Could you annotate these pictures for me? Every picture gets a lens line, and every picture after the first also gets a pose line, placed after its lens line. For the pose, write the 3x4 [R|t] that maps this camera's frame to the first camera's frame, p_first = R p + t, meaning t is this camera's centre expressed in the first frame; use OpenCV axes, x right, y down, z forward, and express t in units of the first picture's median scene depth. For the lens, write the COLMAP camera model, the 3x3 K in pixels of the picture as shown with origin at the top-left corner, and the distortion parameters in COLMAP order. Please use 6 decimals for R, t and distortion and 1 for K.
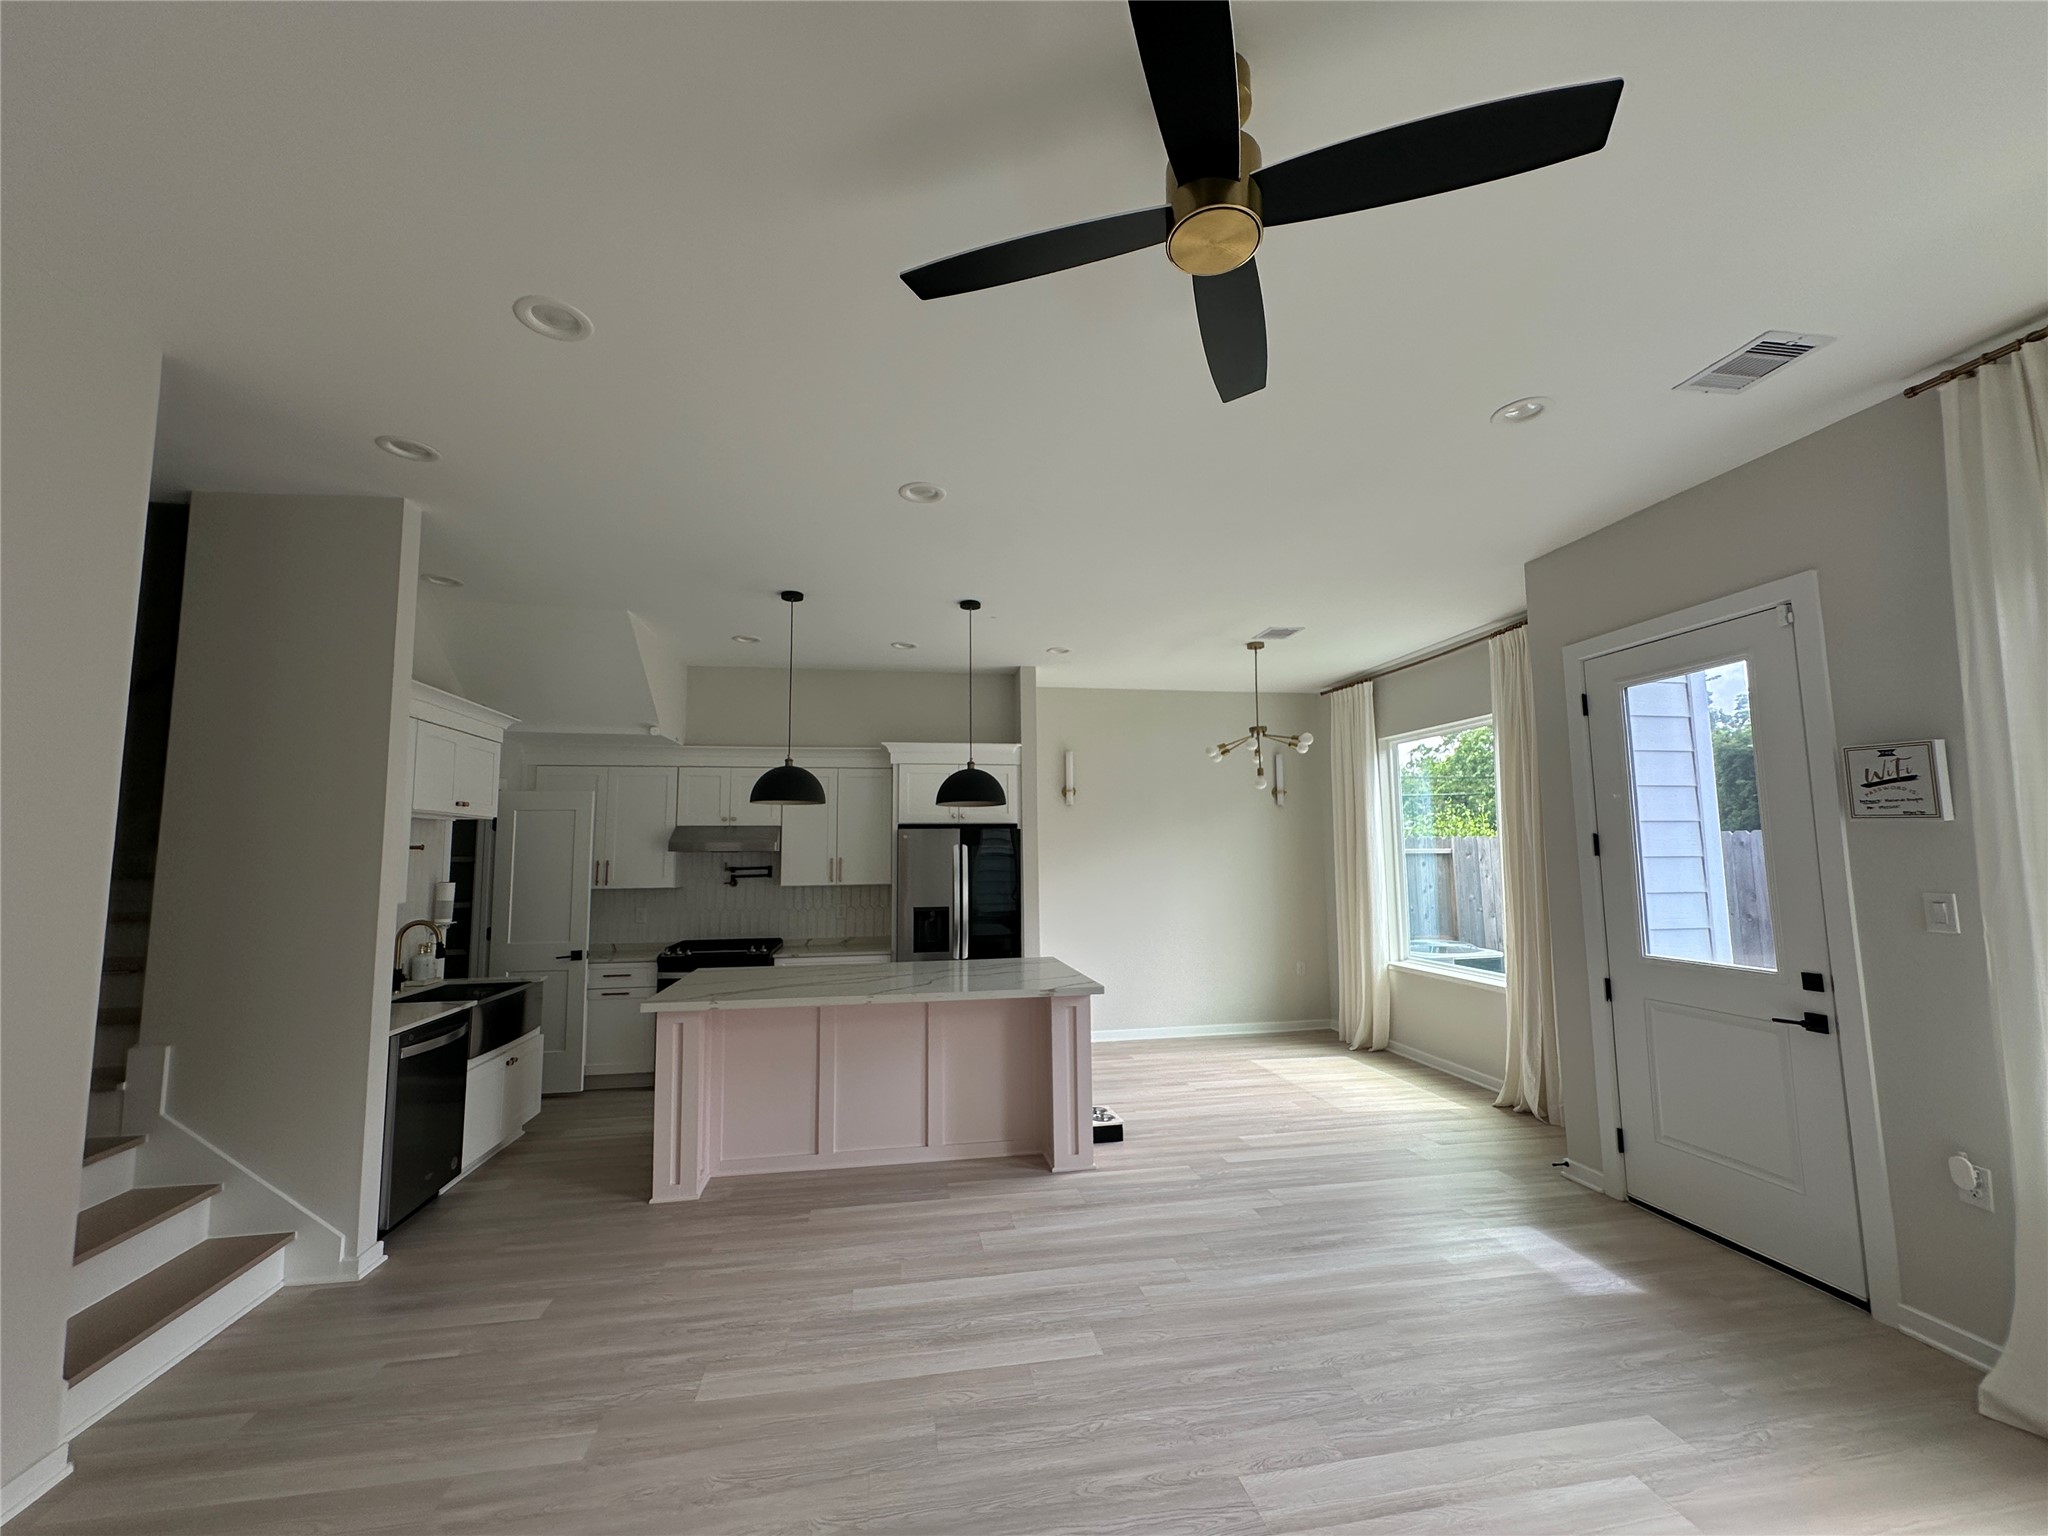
lens RADIAL K [[817.3, 0, 1028.2], [0, 817.3, 769.7], [0, 0, 1]] dist [-0.001251, -0.000296]
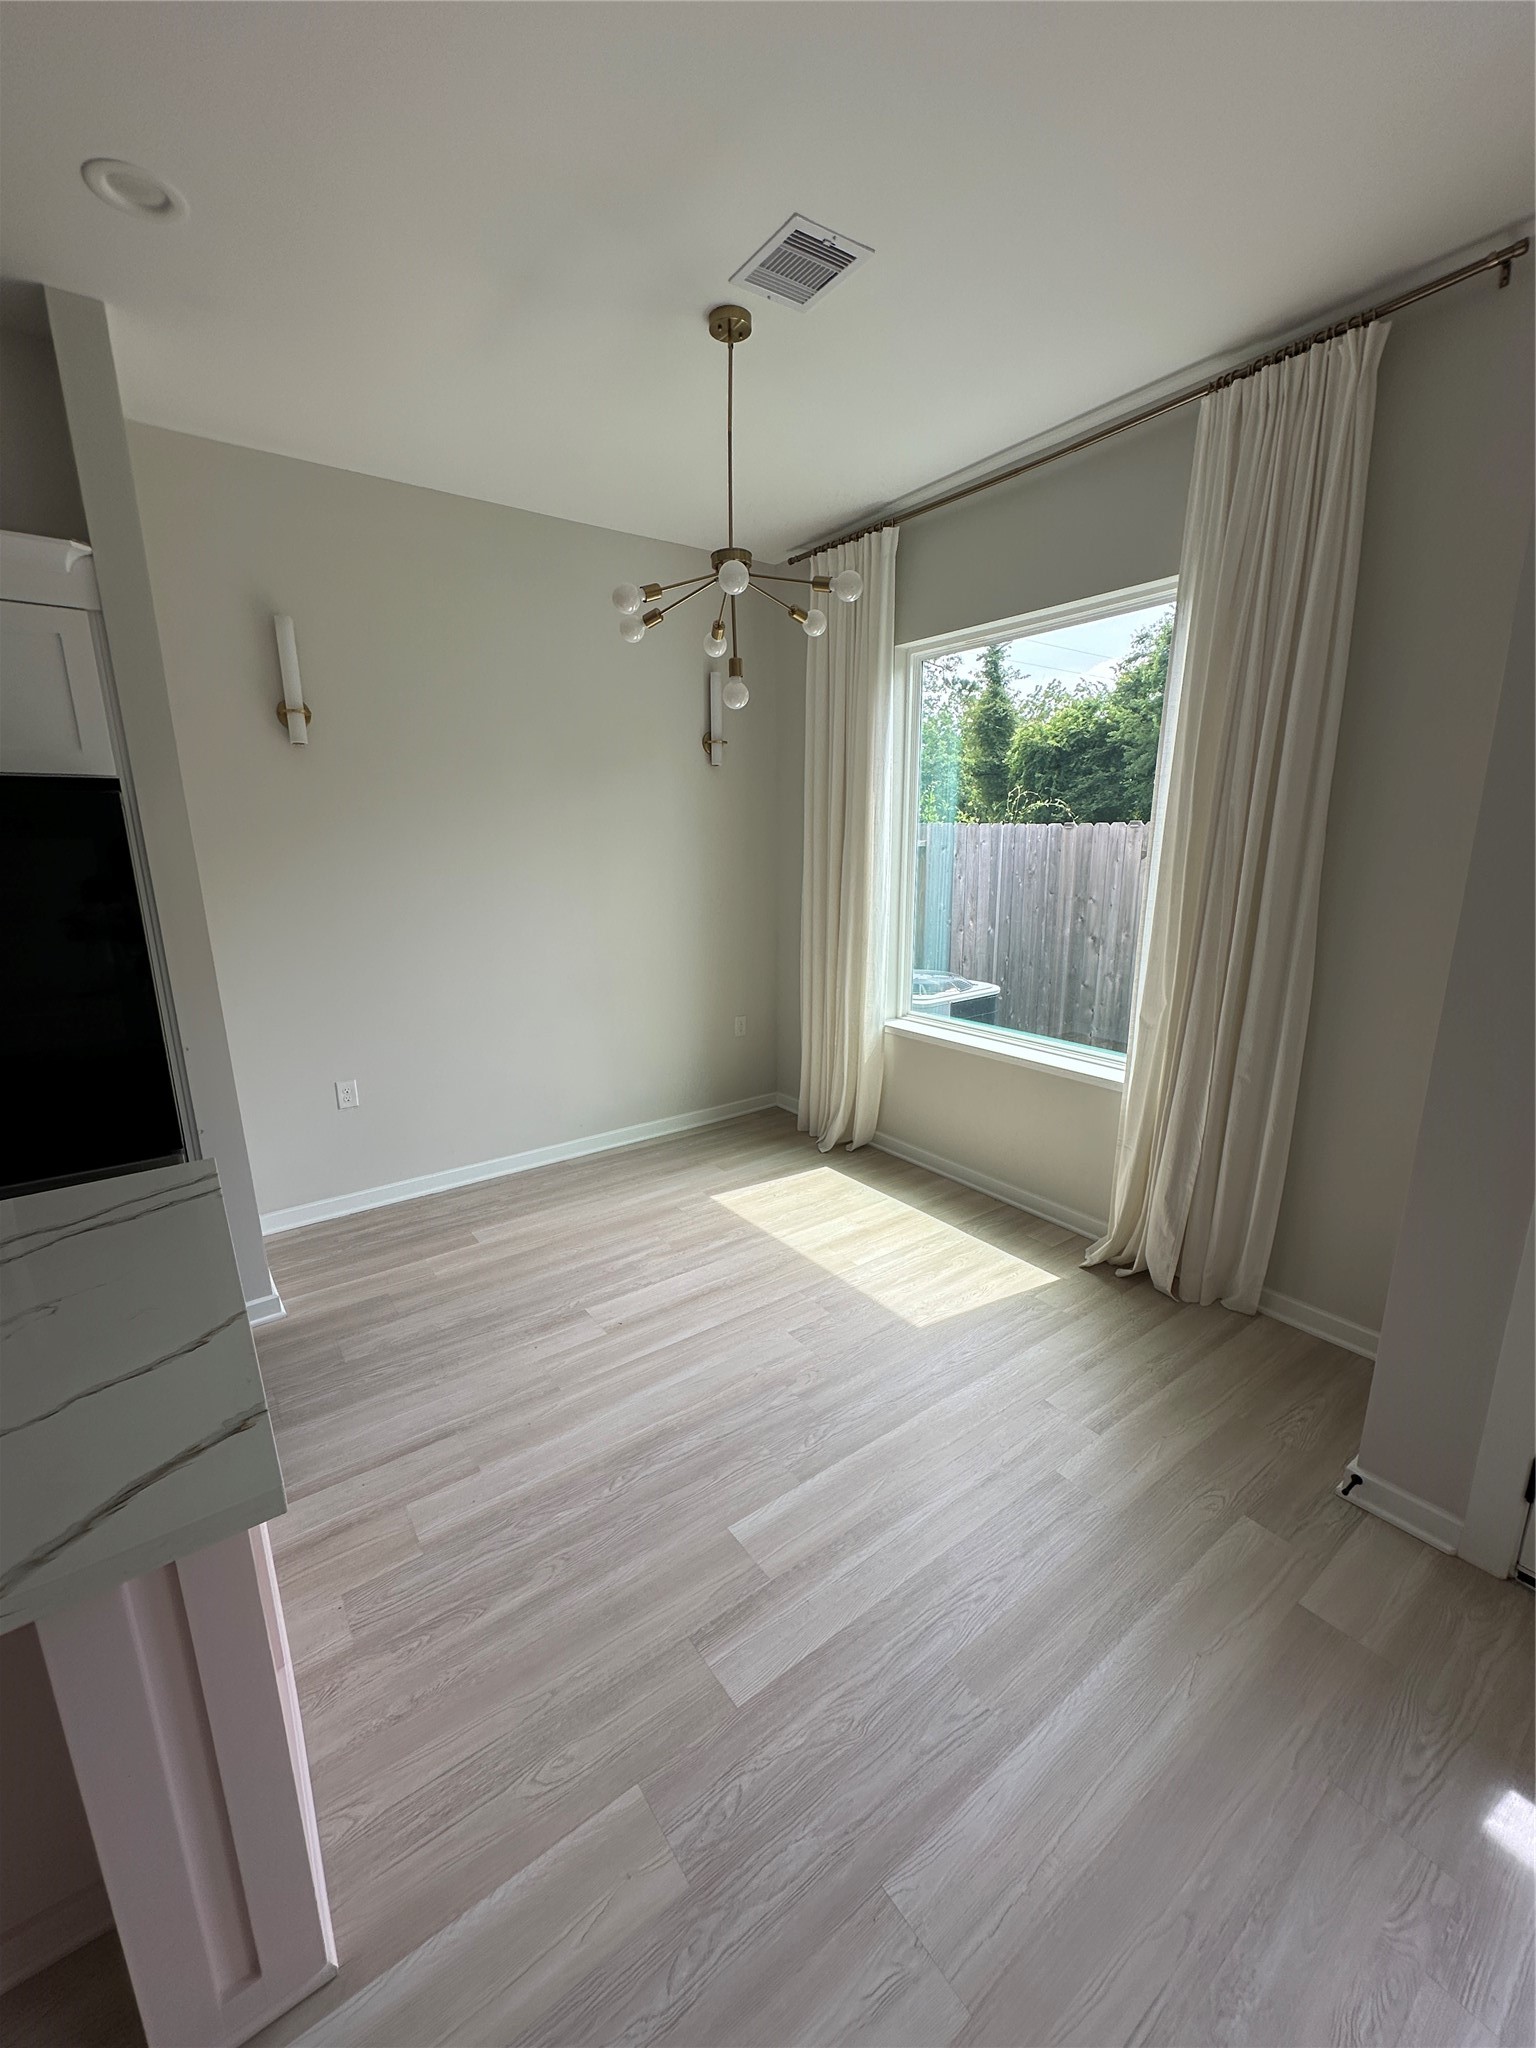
lens RADIAL K [[809.8, 0, 771.1], [0, 809.8, 1025.8], [0, 0, 1]] dist [0.001020, 0.000292]
pose [[0.895301, -0.098921, 0.434340, 0.135796], [-0.046692, 0.948822, 0.312341, 0.069763], [-0.443008, -0.299919, 0.844862, 0.820691]]
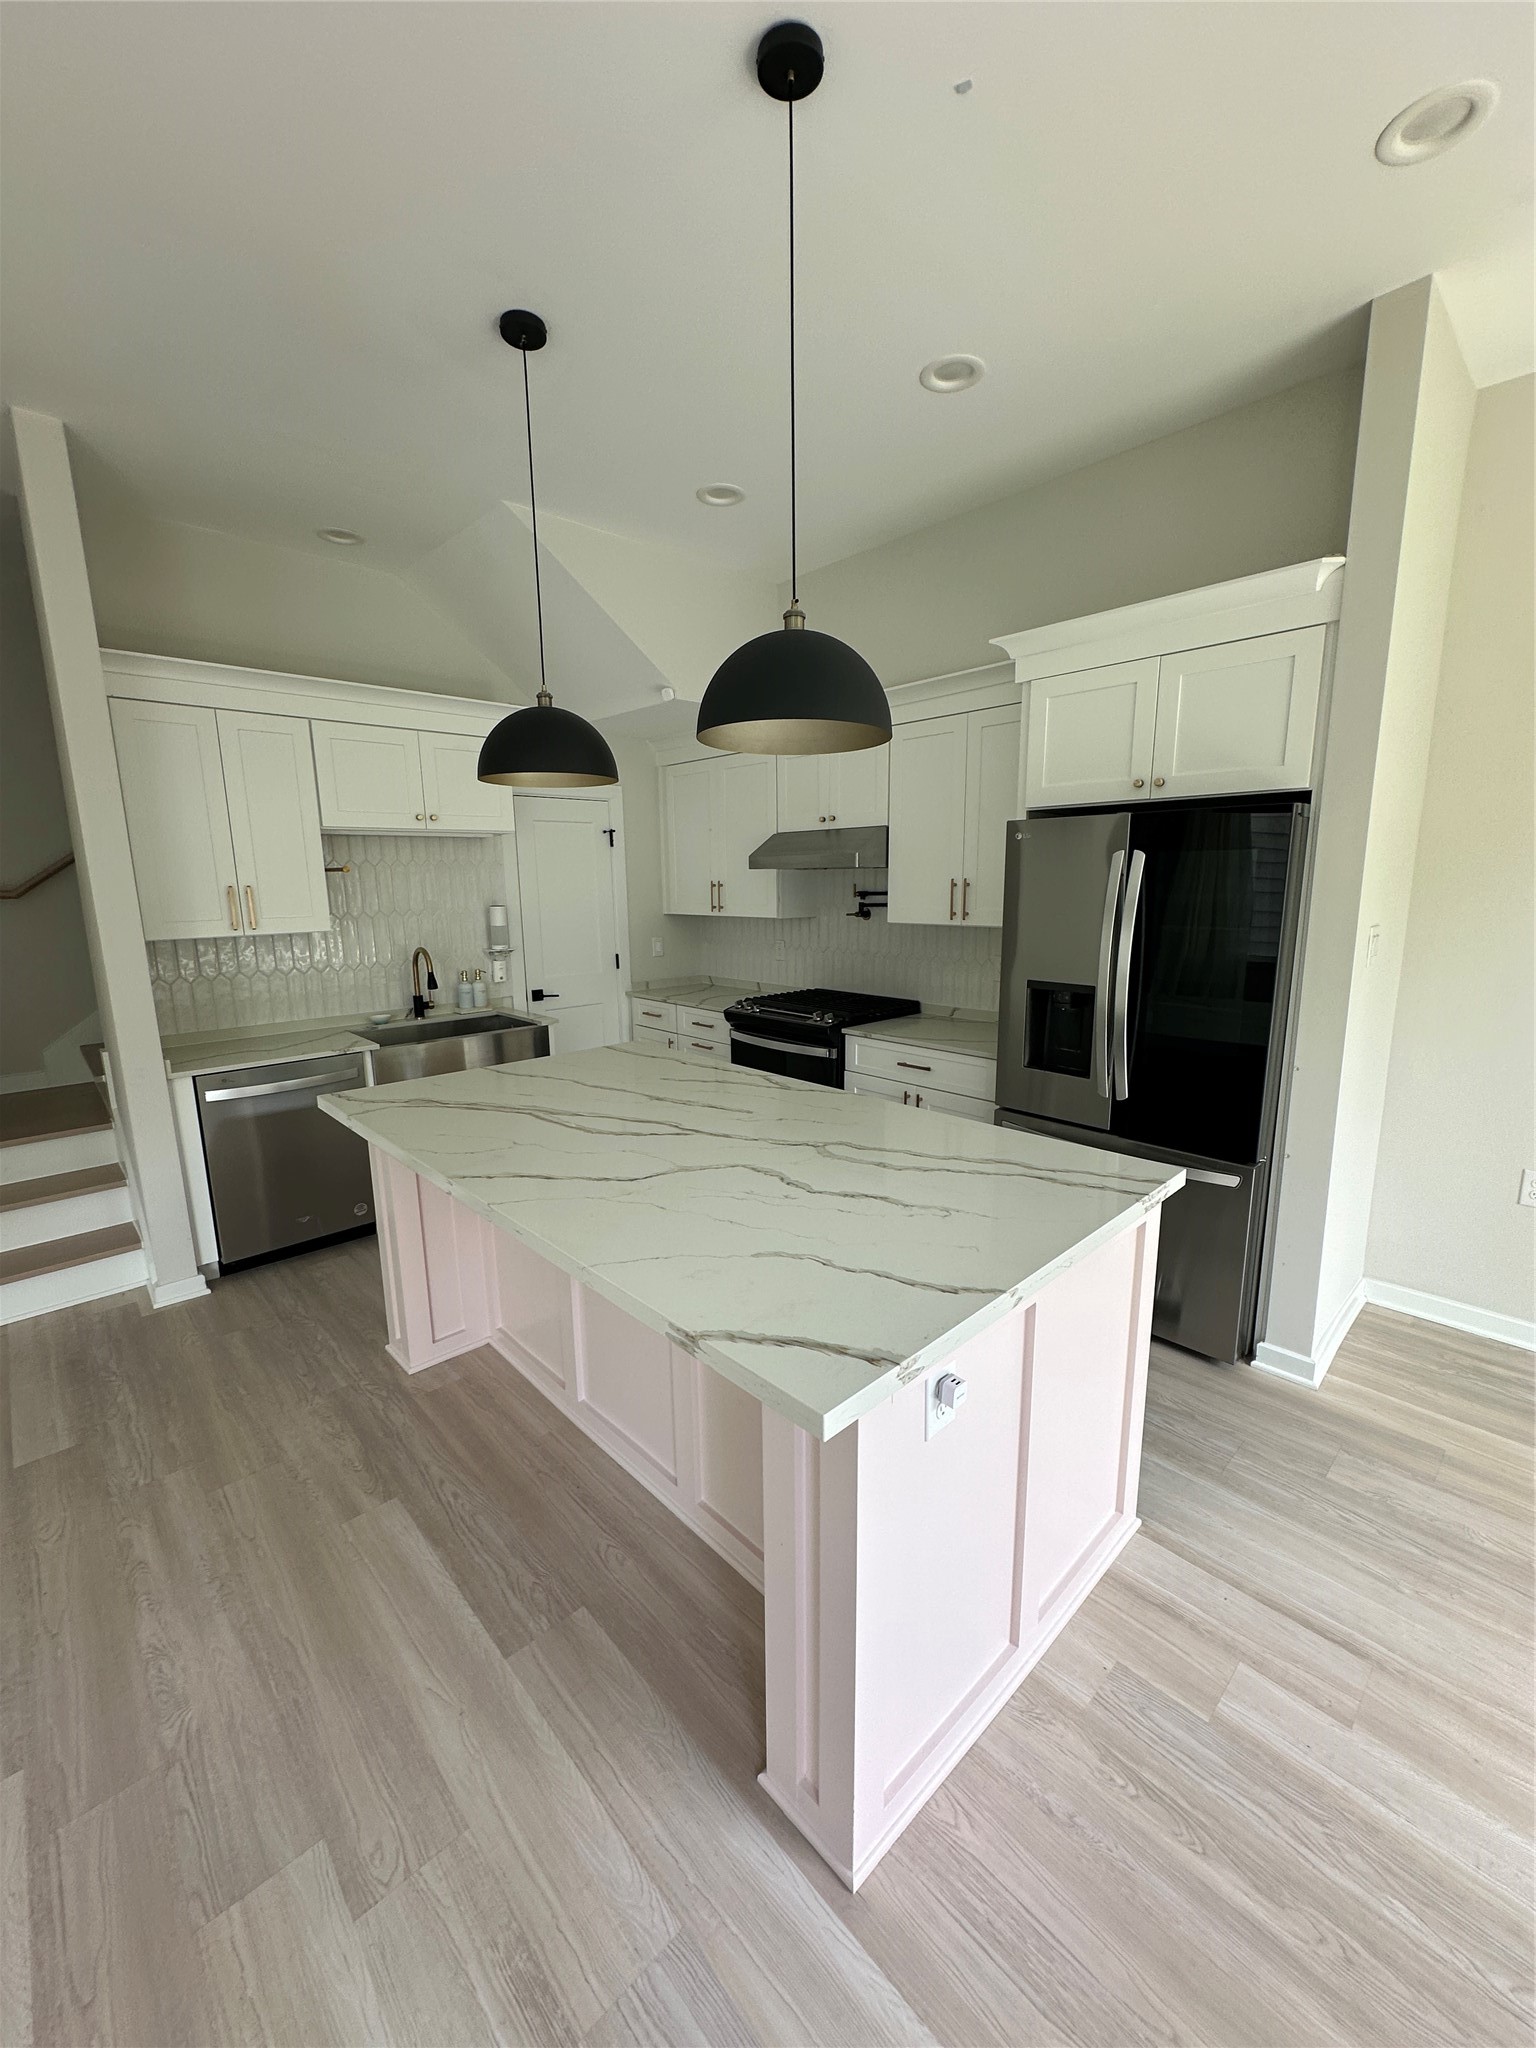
lens RADIAL K [[814.4, 0, 765.9], [0, 814.4, 1026.1], [0, 0, 1]] dist [-0.000494, 0.000240]
pose [[0.547840, 0.153559, -0.822369, 0.282918], [0.094231, 0.965427, 0.243047, 0.090581], [0.831259, -0.210643, 0.514430, 0.918882]]
